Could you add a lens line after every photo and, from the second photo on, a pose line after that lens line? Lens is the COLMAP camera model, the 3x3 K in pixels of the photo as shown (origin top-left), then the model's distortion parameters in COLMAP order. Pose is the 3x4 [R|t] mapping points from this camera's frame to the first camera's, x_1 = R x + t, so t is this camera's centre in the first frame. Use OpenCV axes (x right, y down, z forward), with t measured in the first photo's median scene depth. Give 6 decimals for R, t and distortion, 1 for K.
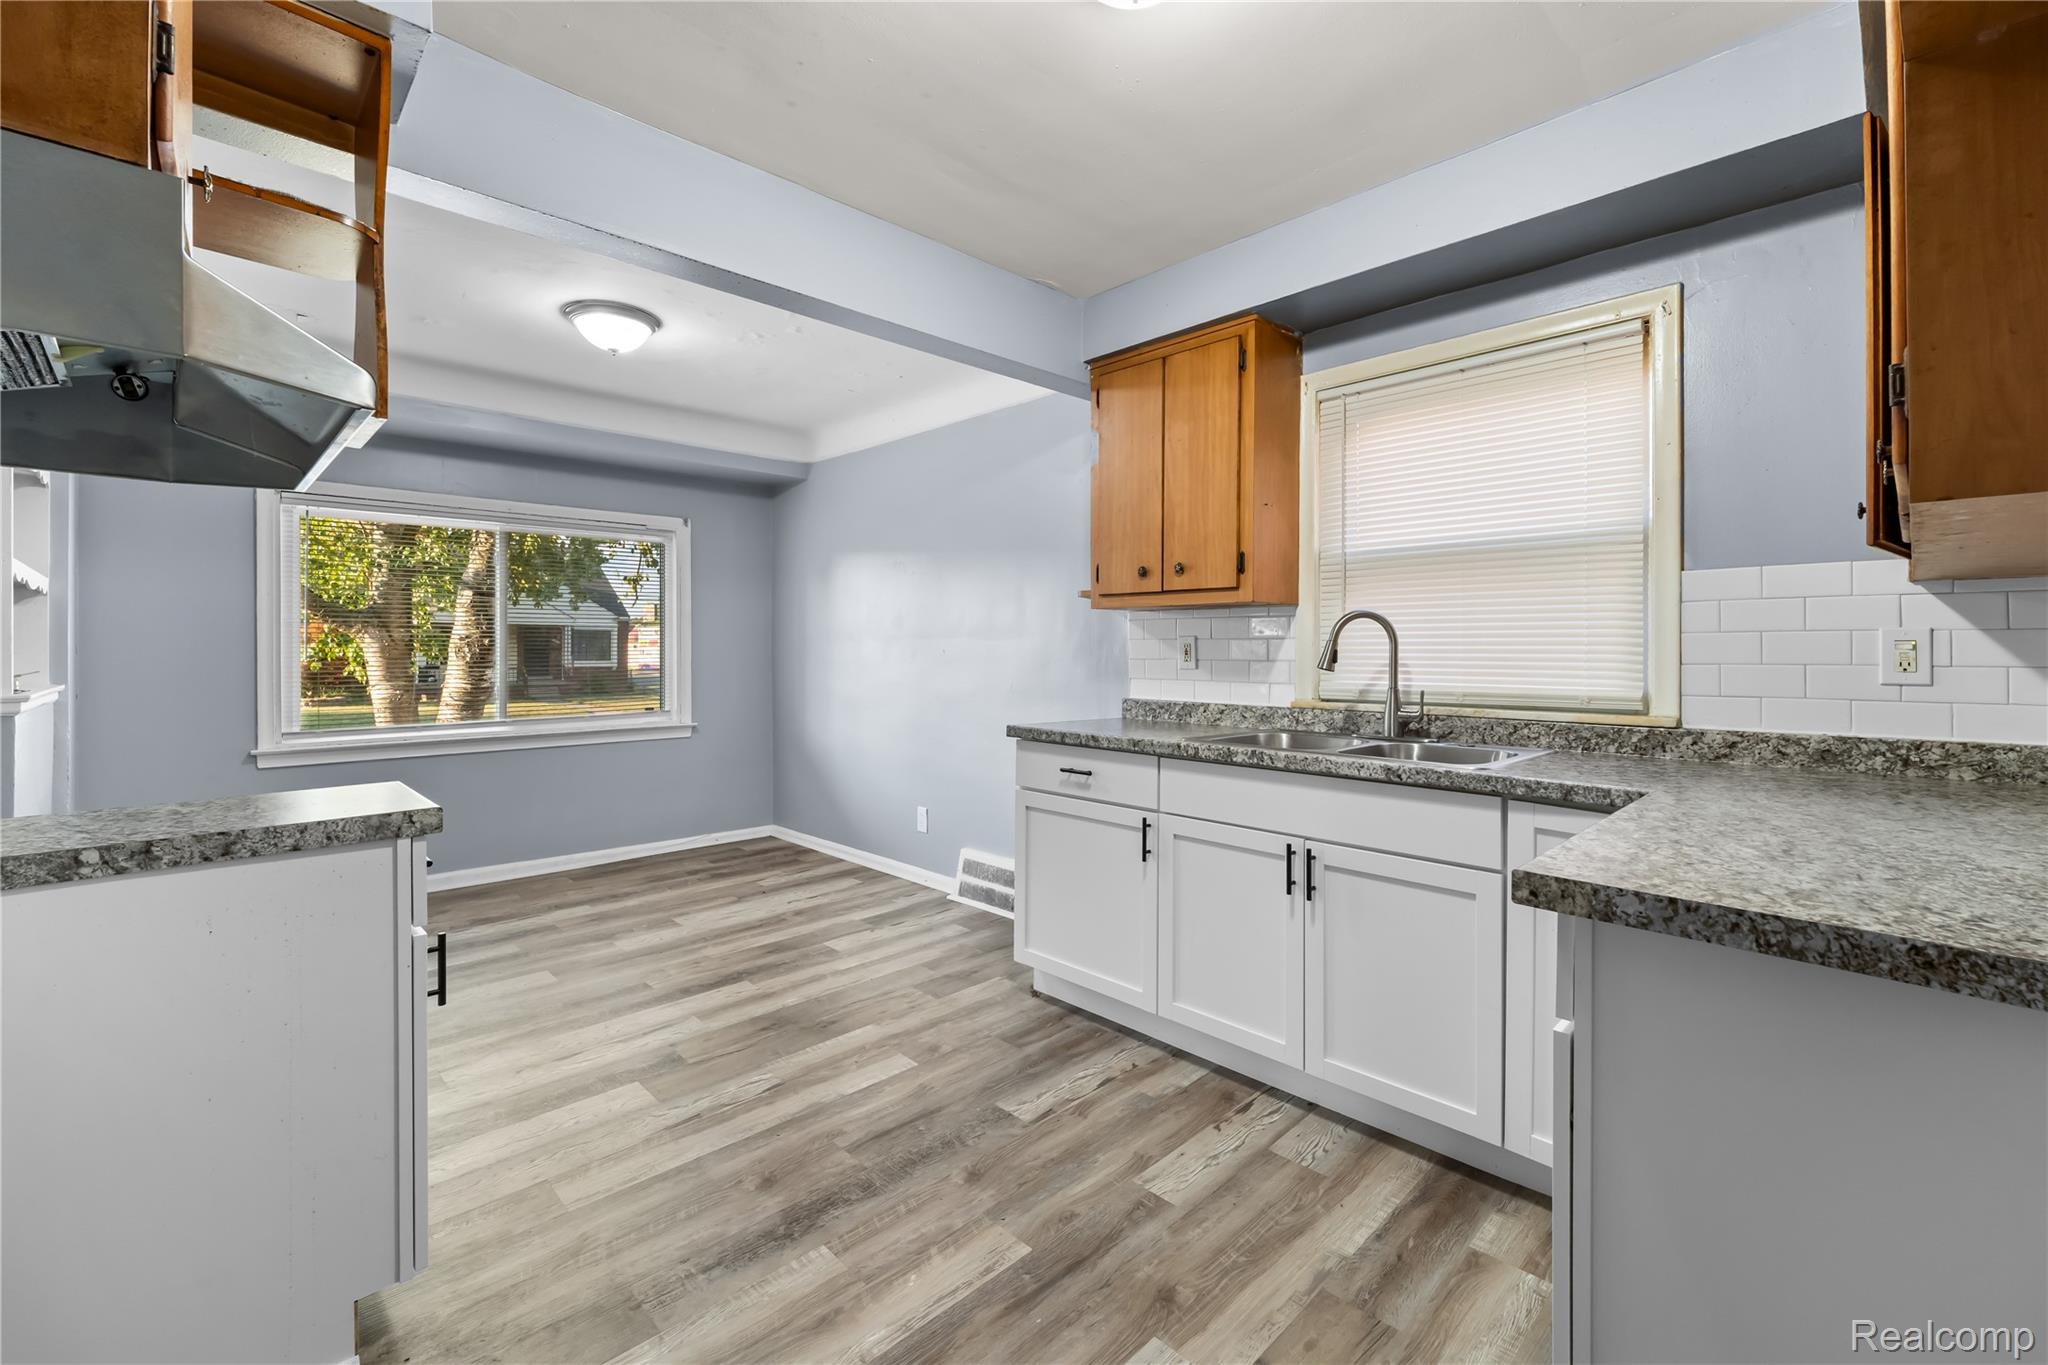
lens RADIAL K [[865.3, 0, 1012.1], [0, 865.3, 639.7], [0, 0, 1]] dist [-0.002389, 0.000052]
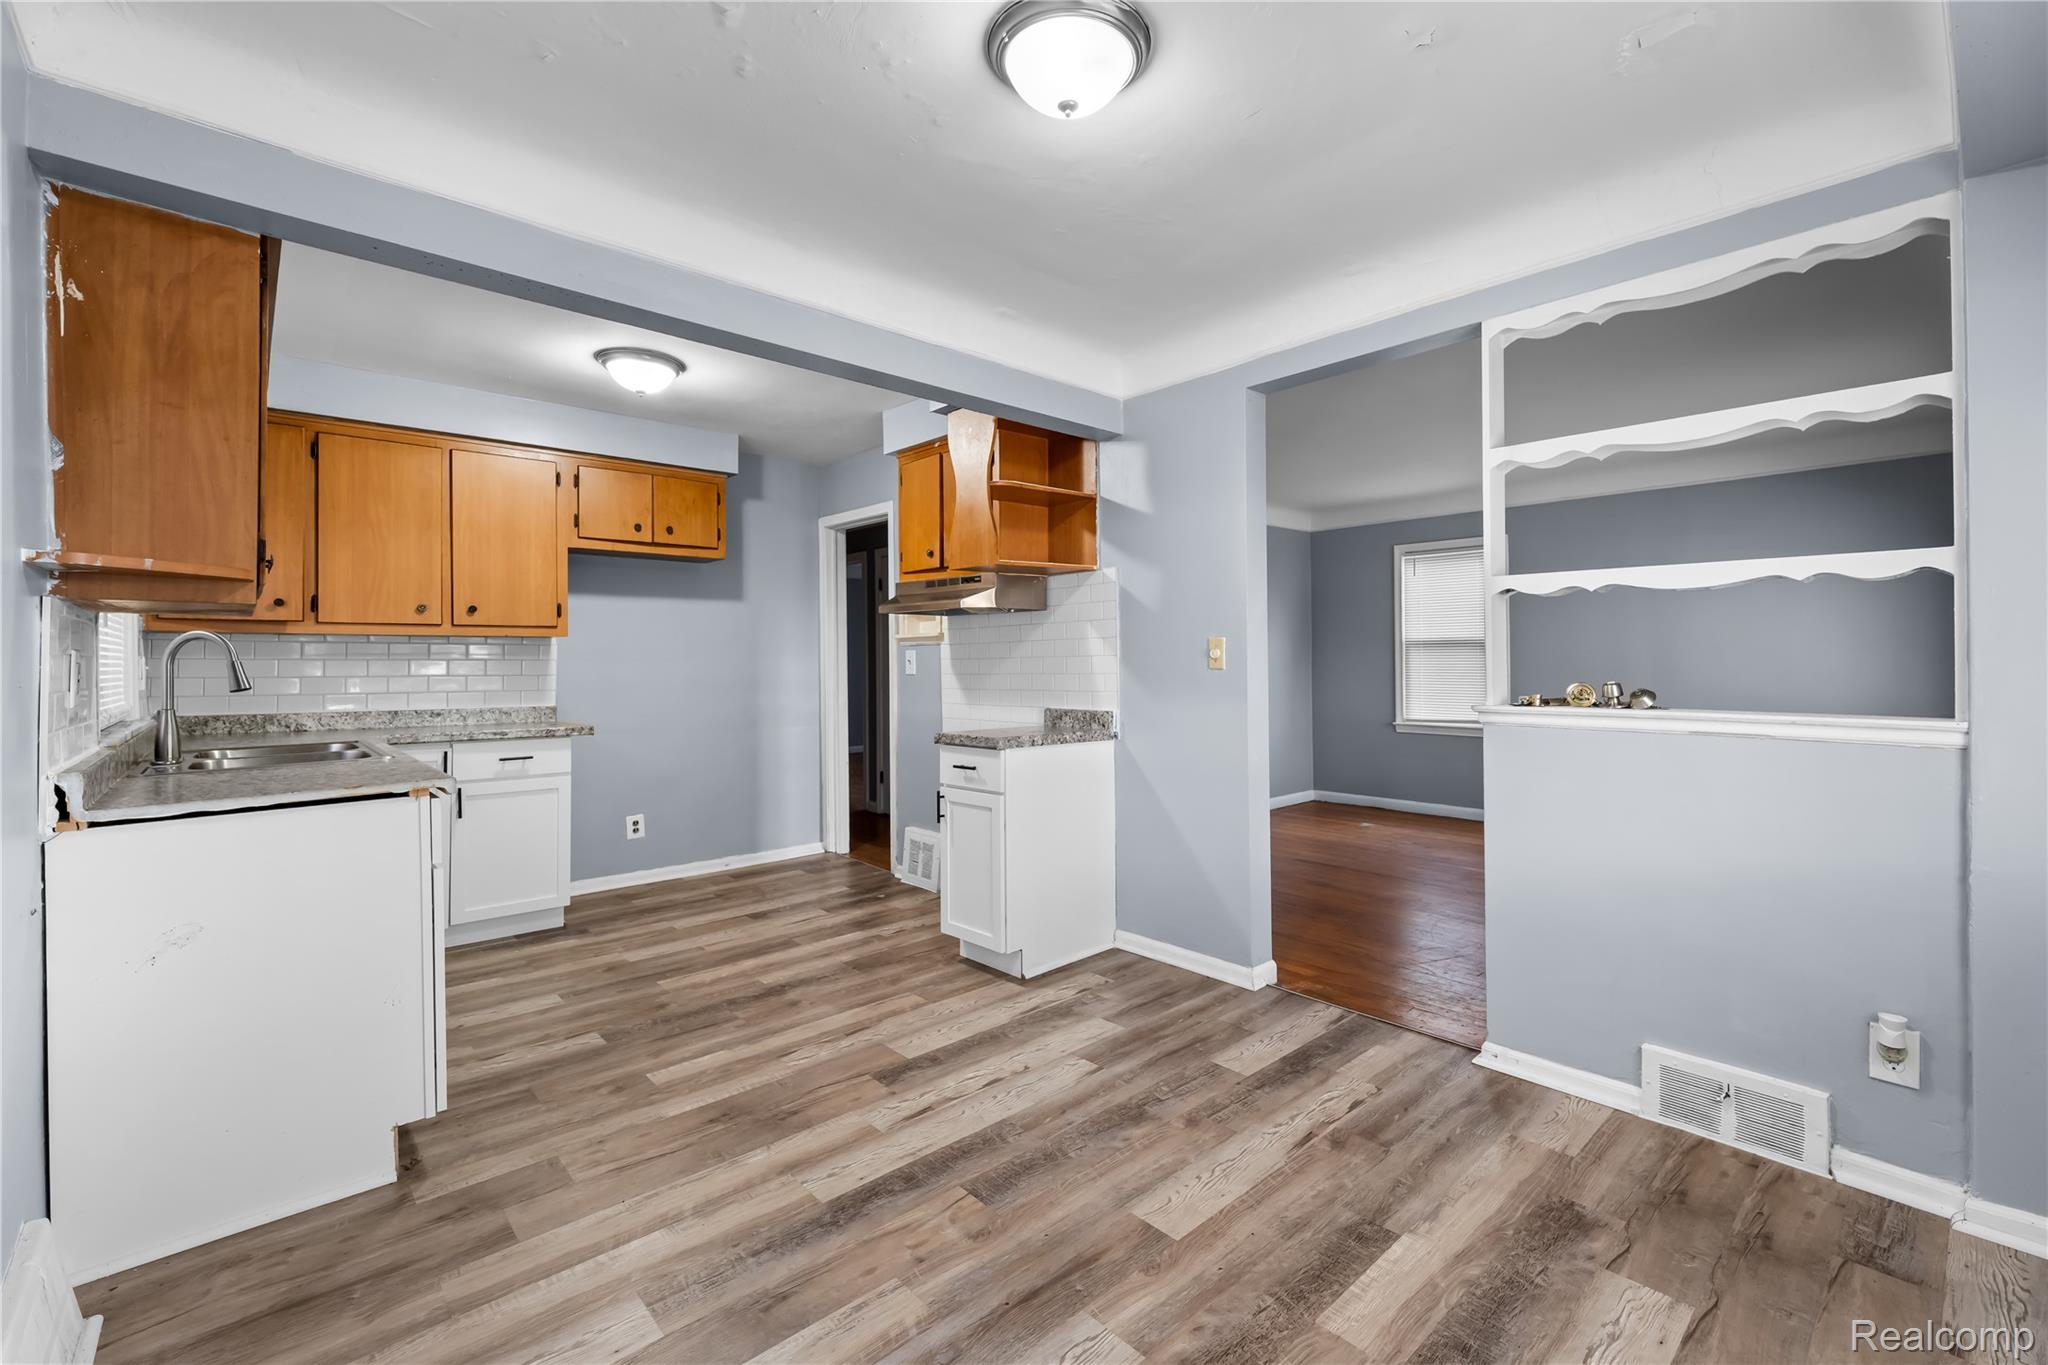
lens RADIAL K [[865.3, 0, 1024.0], [0, 865.3, 666.9], [0, 0, 1]] dist [-0.002389, 0.000052]
pose [[-0.999692, 0.004971, 0.024309, -0.619674], [0.004933, 0.999987, -0.001629, 0.012217], [-0.024317, -0.001508, -0.999703, 2.137153]]
